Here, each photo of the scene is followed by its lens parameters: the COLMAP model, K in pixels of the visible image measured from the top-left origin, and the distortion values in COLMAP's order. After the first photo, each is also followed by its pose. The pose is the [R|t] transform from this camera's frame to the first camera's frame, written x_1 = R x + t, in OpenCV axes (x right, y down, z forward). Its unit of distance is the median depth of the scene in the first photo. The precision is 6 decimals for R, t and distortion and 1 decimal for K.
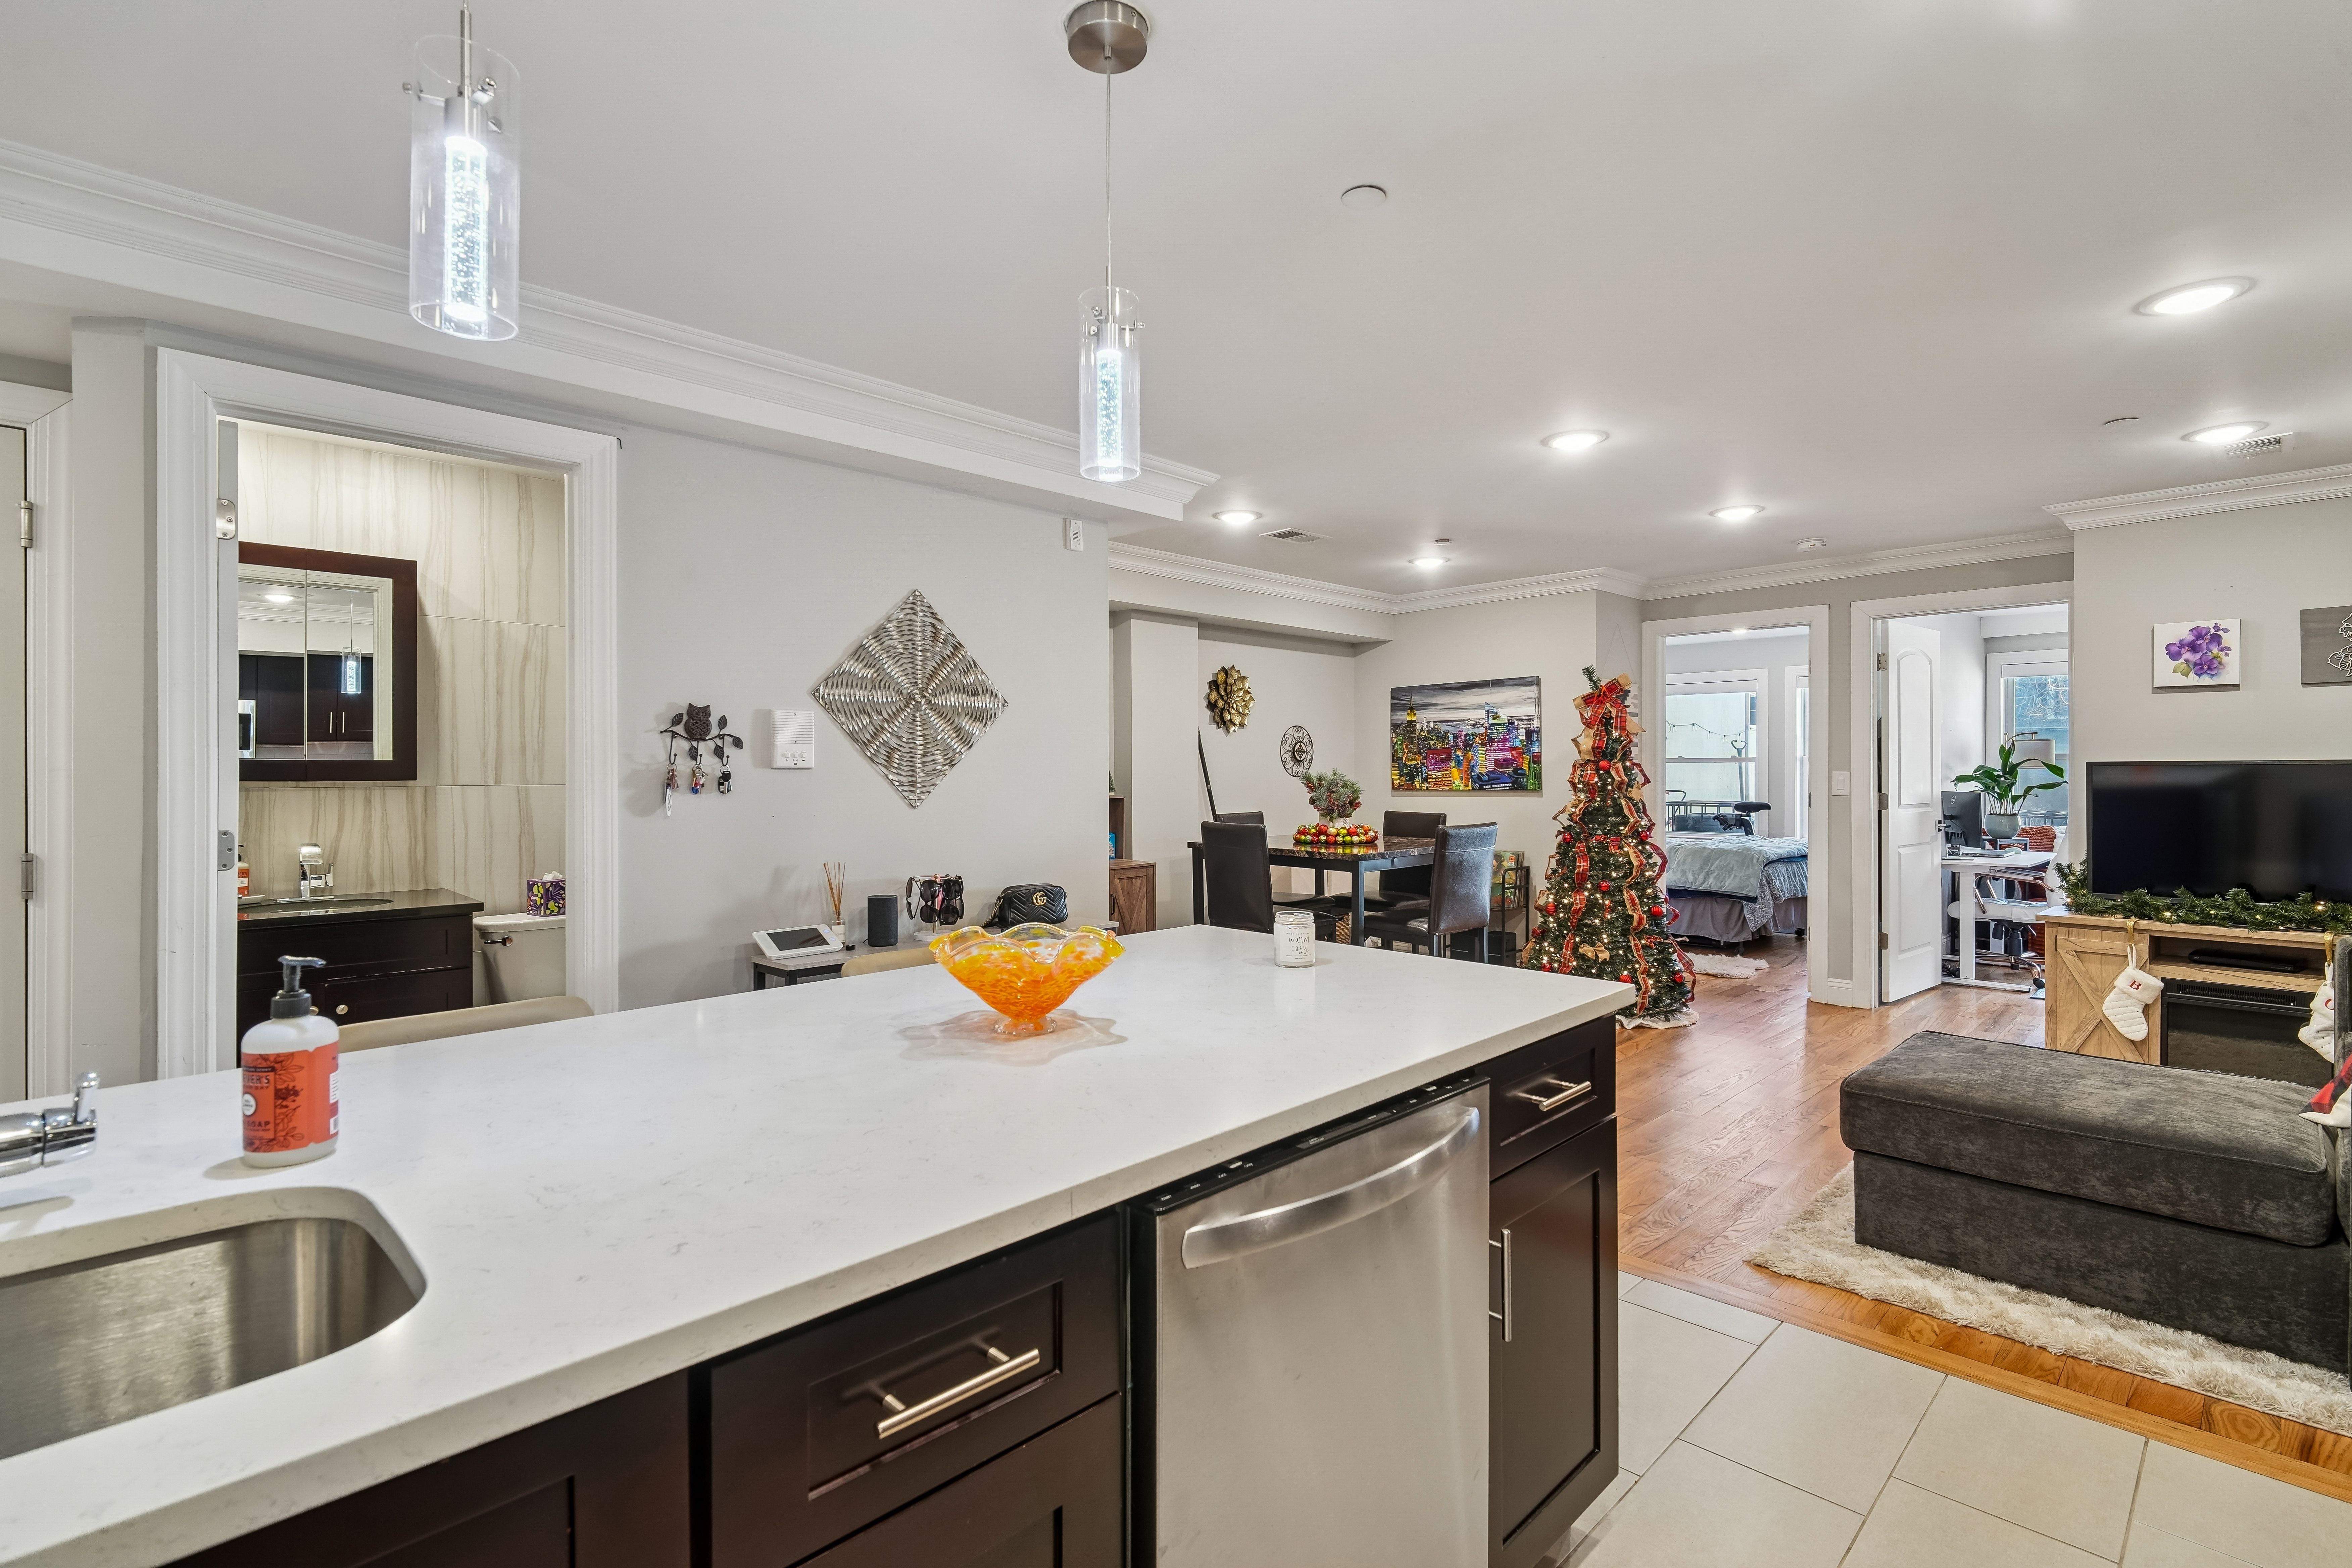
lens RADIAL K [[1089.1, 0, 1168.8], [0, 1089.1, 776.7], [0, 0, 1]] dist [-0.000912, 0.000063]
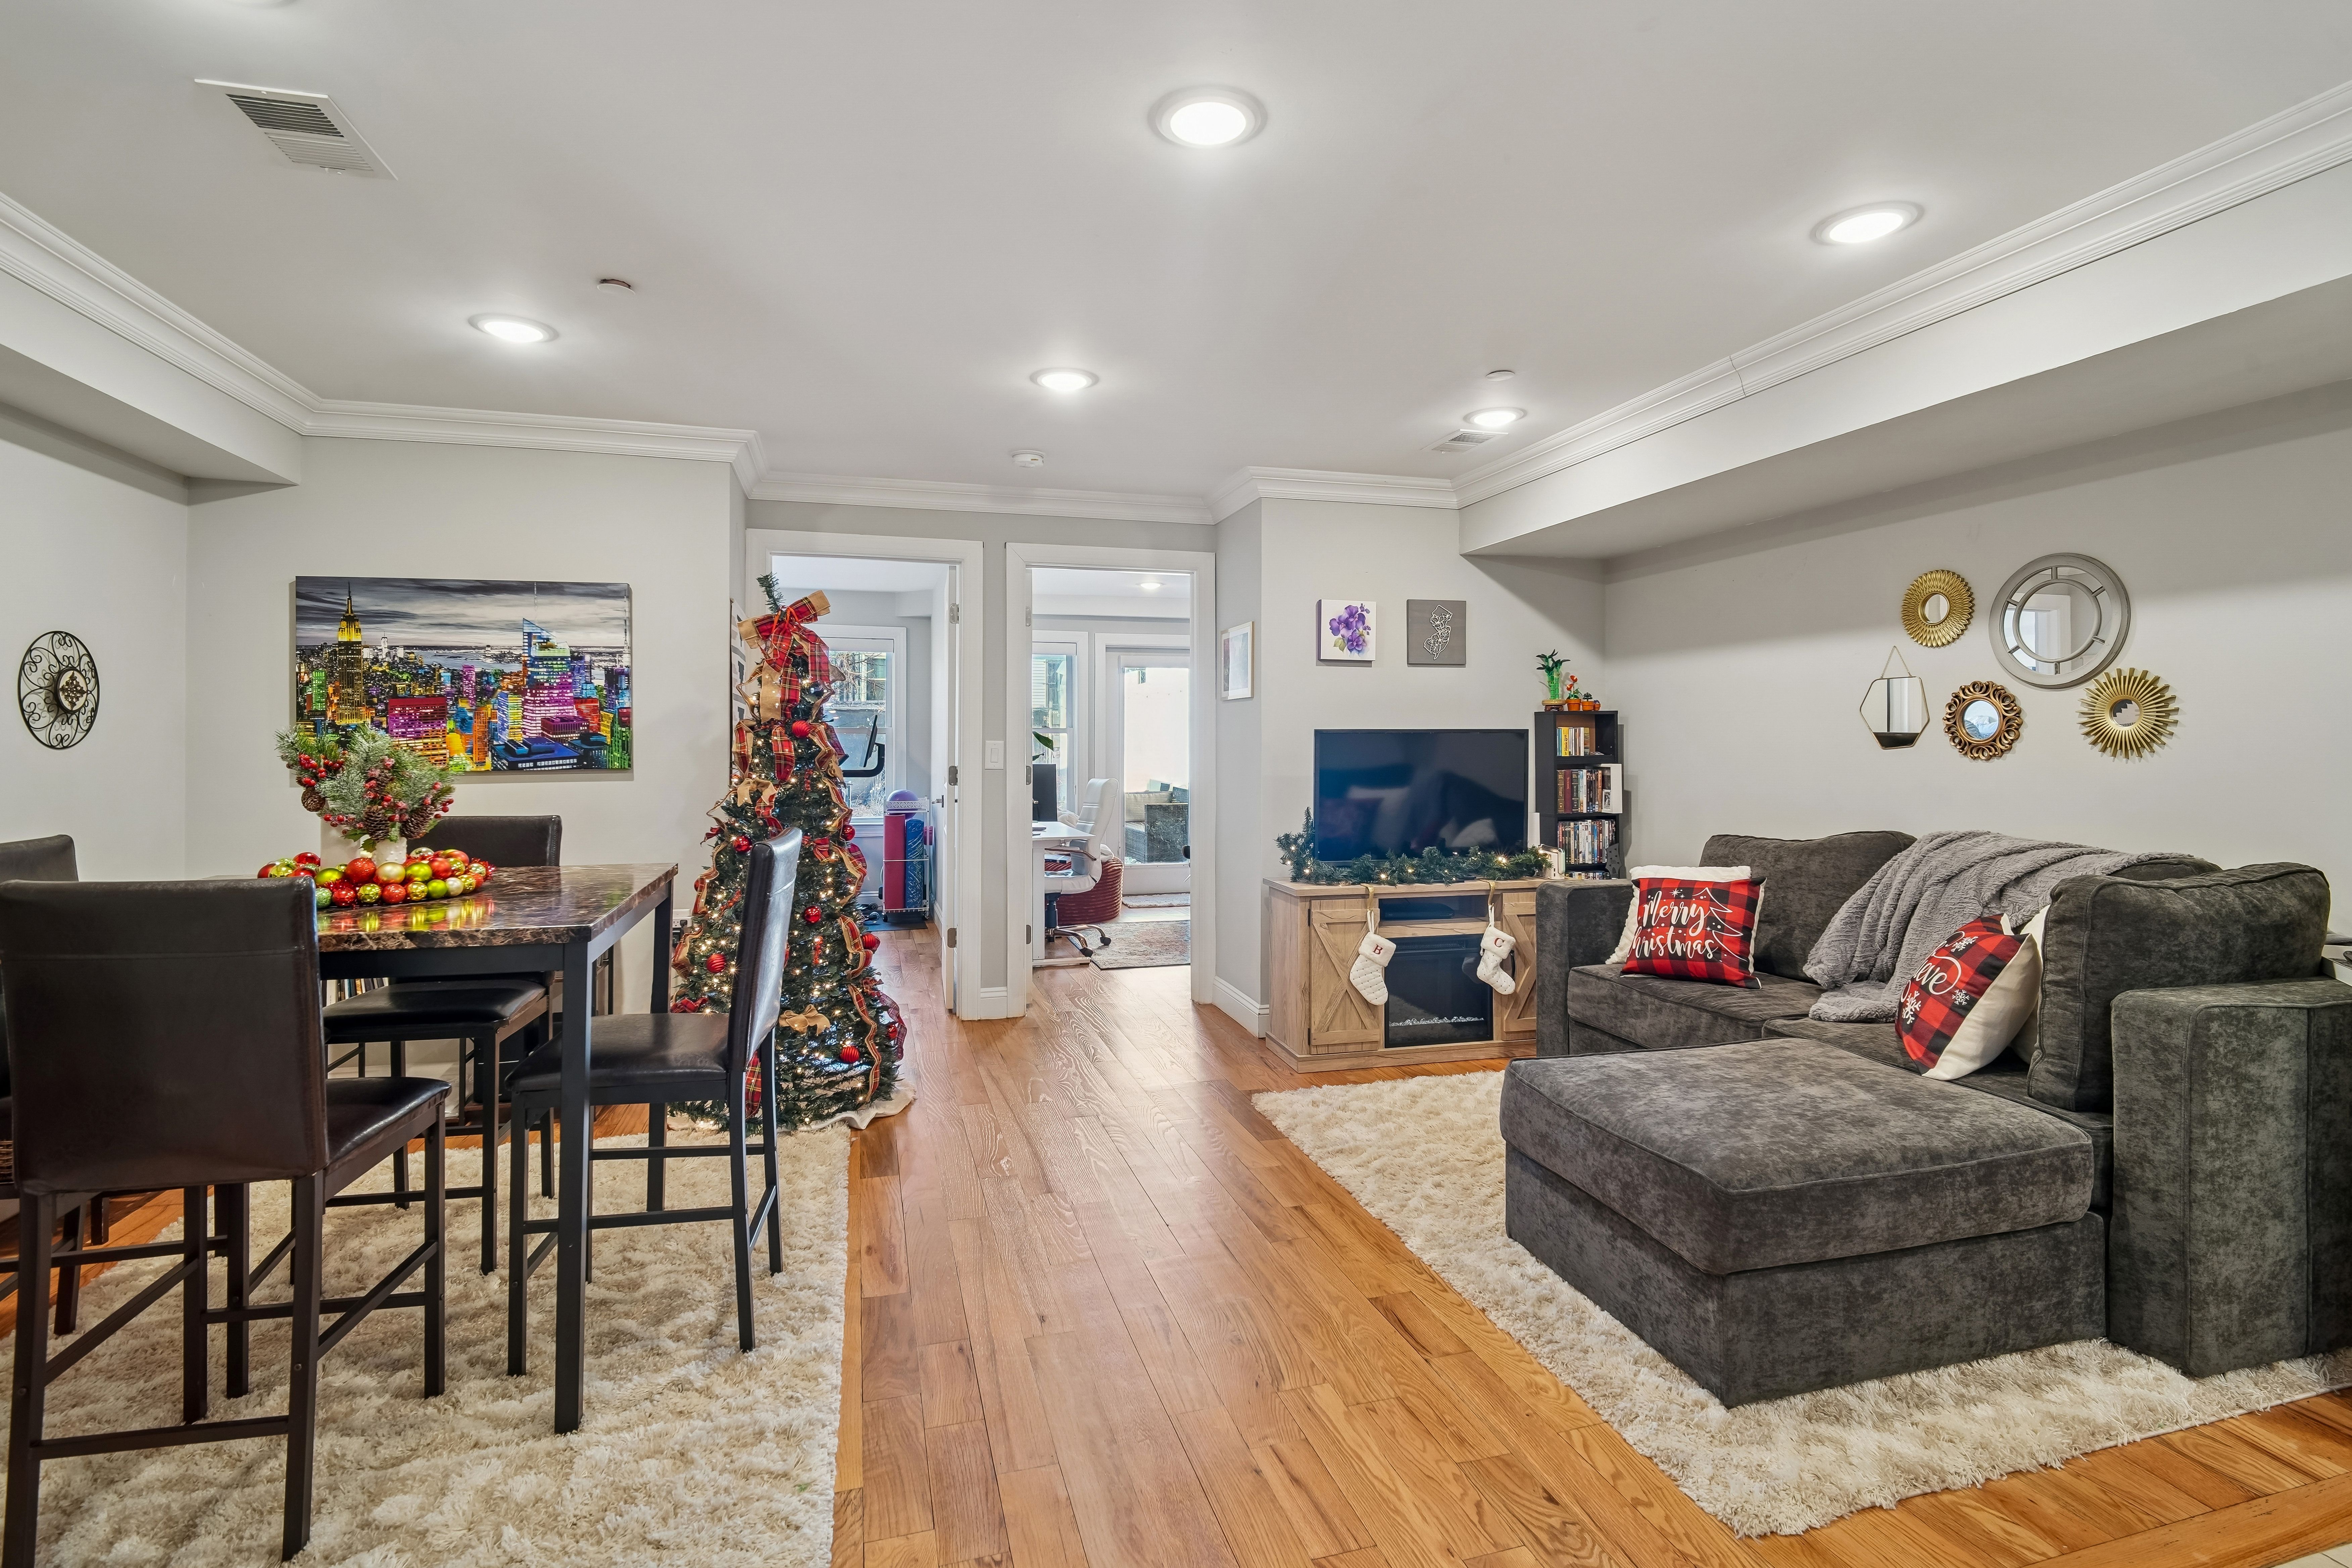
lens RADIAL K [[1110.8, 0, 1180.6], [0, 1110.8, 734.0], [0, 0, 1]] dist [-0.001456, -0.000558]
pose [[0.469057, 0.012160, 0.883084, -0.069352], [0.005057, 0.999852, -0.016454, 0.004458], [-0.883154, 0.012183, 0.468926, 0.428453]]
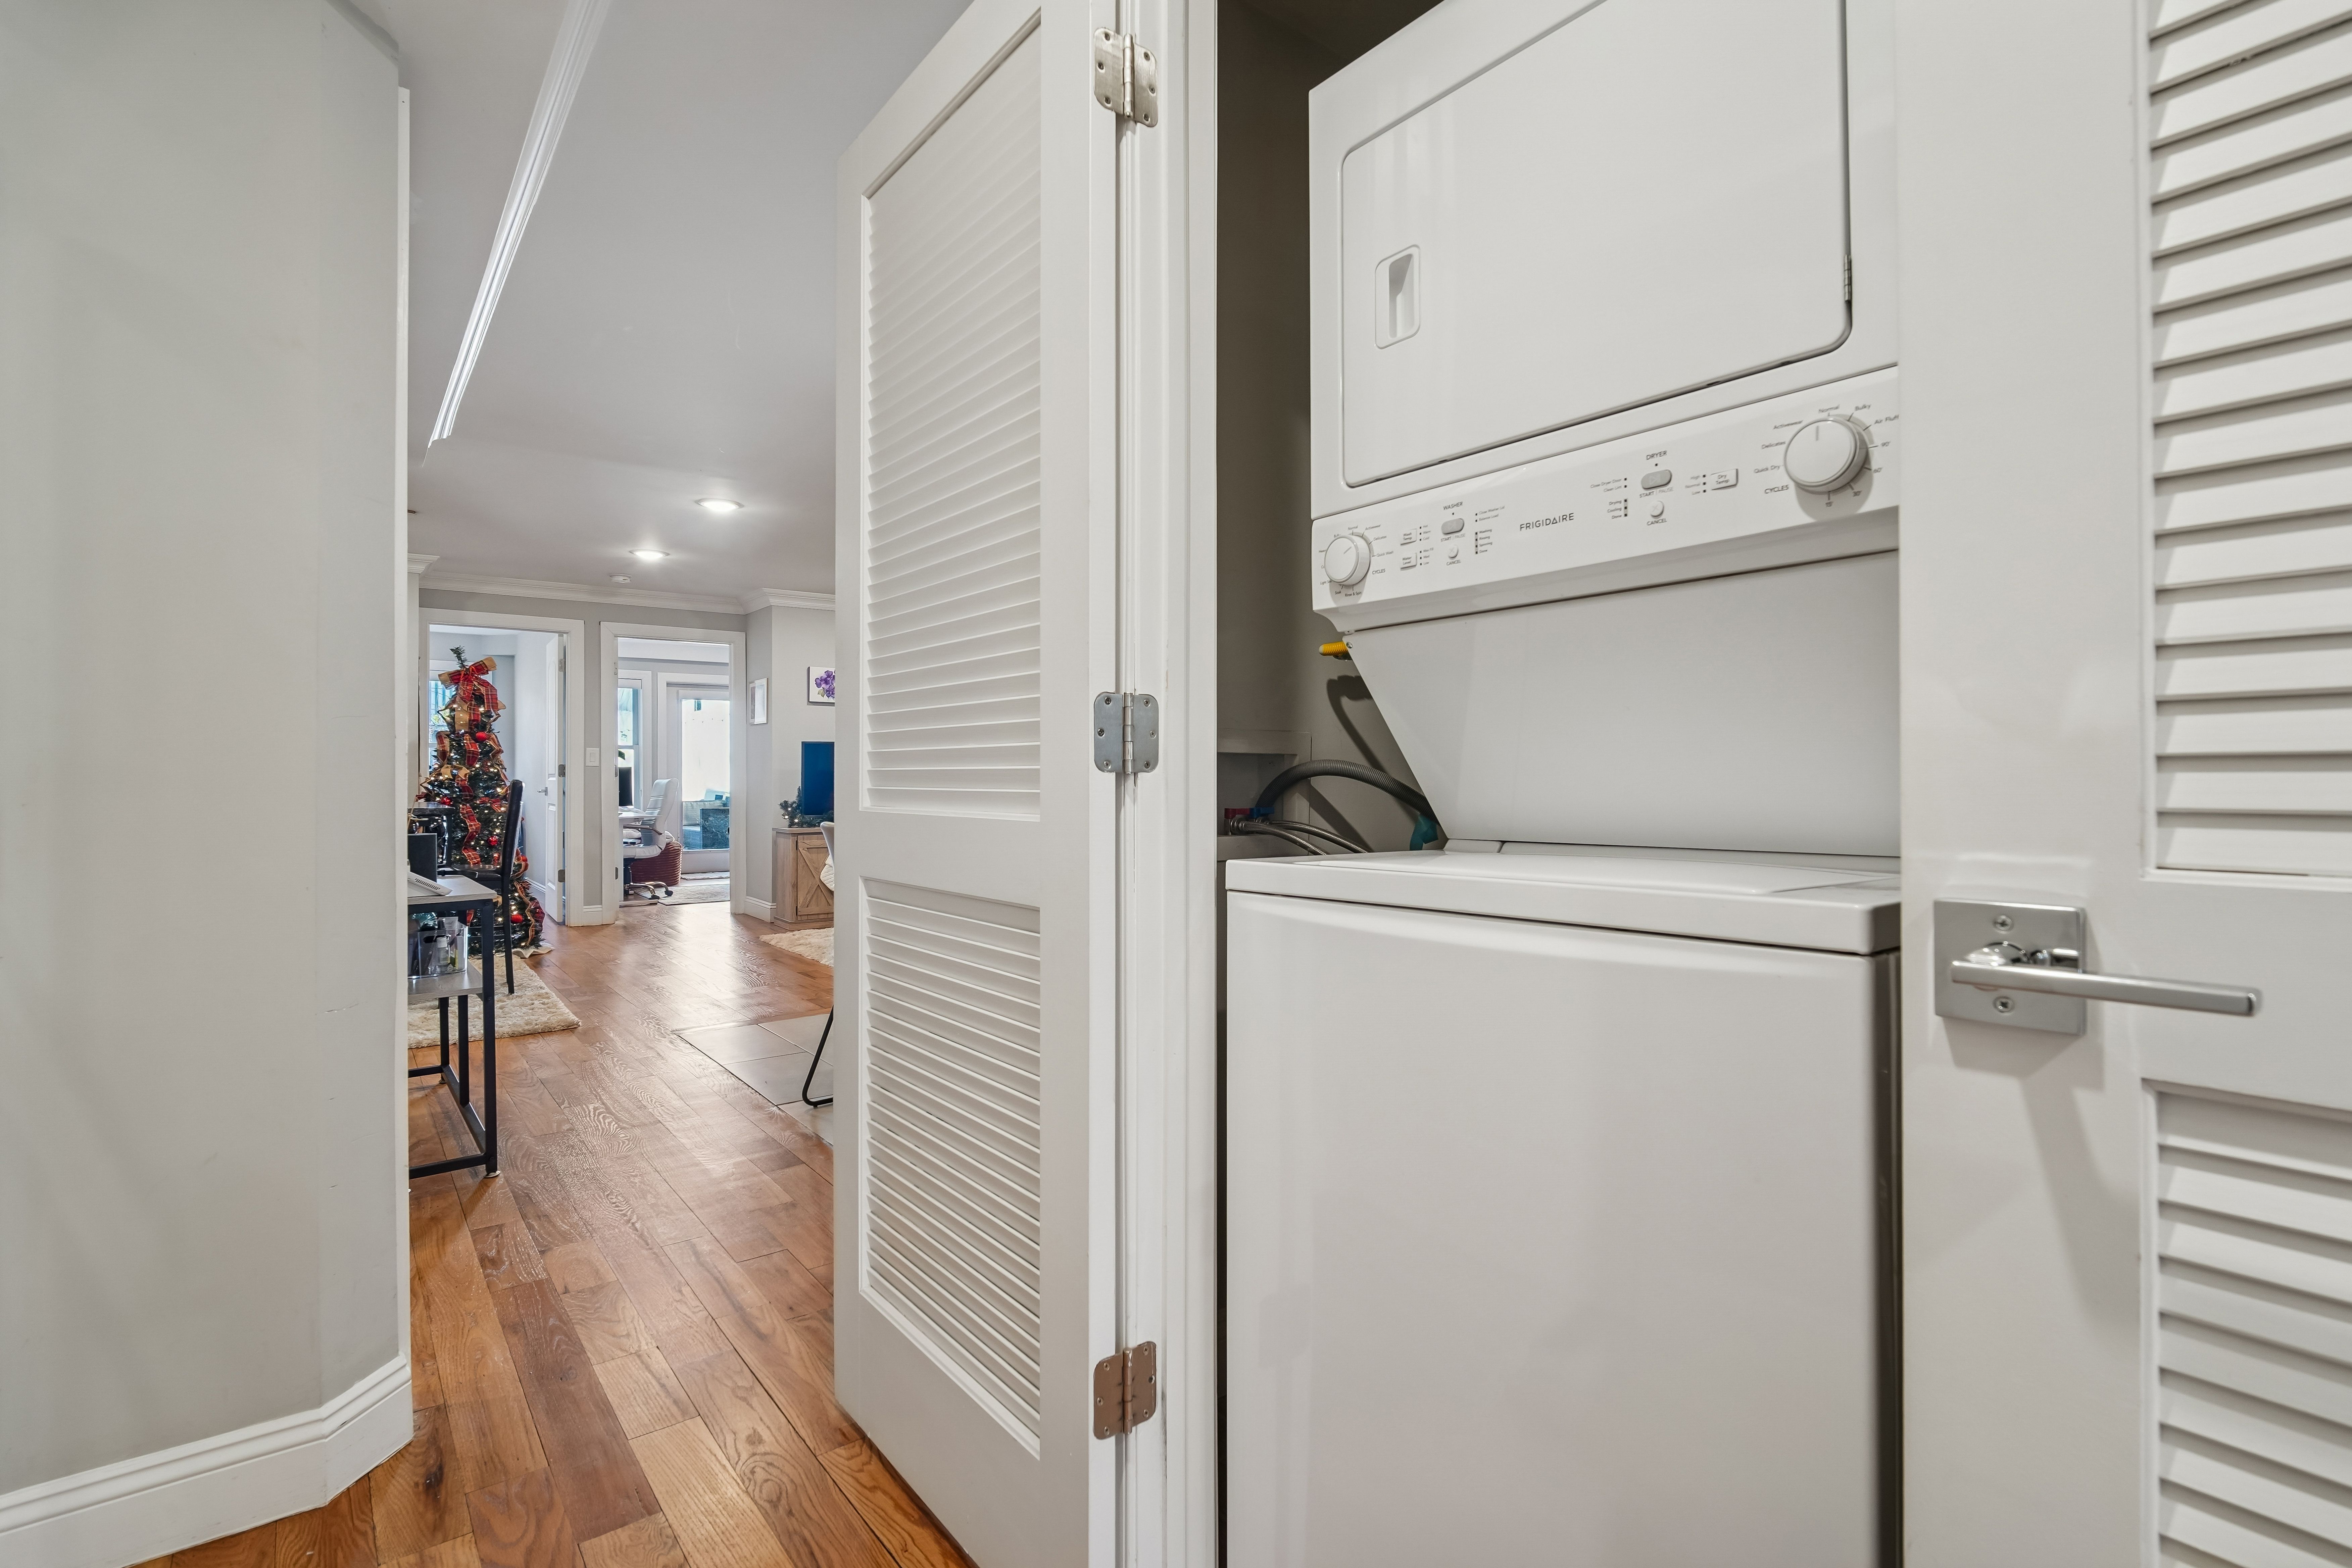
lens RADIAL K [[1110.9, 0, 1192.6], [0, 1110.9, 776.0], [0, 0, 1]] dist [-0.005088, -0.002008]
pose [[0.105609, 0.002578, 0.994404, -0.586988], [0.008374, 0.999959, -0.003481, 0.036221], [-0.994372, 0.008695, 0.105583, 0.124158]]
